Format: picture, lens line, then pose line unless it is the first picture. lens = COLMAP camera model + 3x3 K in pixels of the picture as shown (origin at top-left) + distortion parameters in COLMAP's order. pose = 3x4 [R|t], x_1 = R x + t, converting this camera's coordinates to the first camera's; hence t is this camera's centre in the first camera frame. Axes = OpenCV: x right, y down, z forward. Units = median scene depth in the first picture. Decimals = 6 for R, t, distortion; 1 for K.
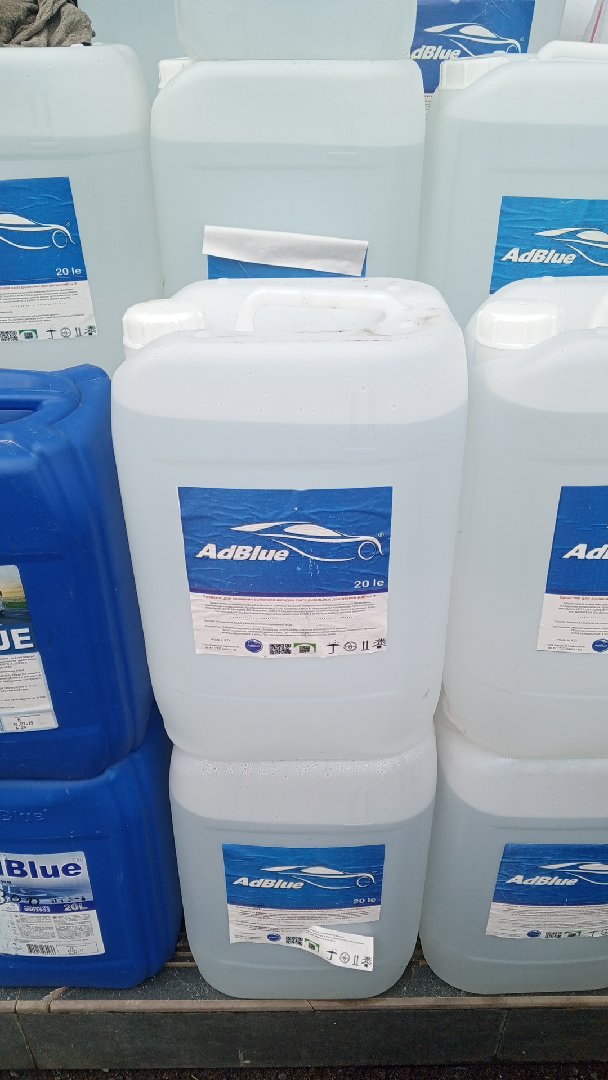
lens RADIAL K [[828.6, 0, 304.0], [0, 828.6, 540.0], [0, 0, 1]] dist [-0.009205, 0.044623]
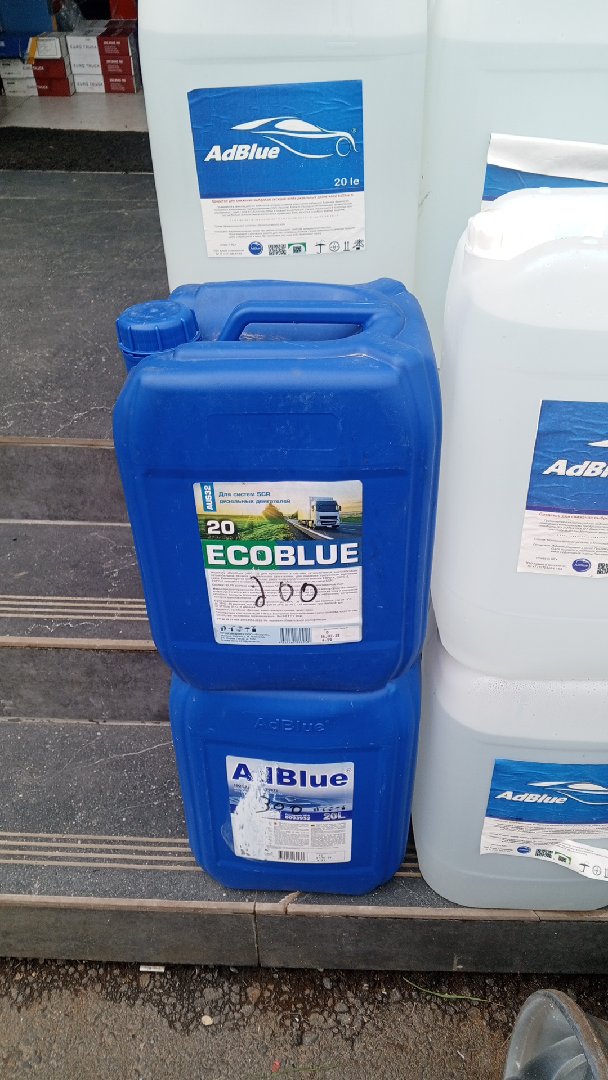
lens RADIAL K [[832.7, 0, 304.0], [0, 832.7, 540.0], [0, 0, 1]] dist [0.057559, -0.102077]
pose [[0.999670, 0.015627, -0.020385, -0.302343], [-0.014042, 0.997032, 0.075701, 0.021557], [0.021507, -0.075390, 0.996922, -0.015279]]
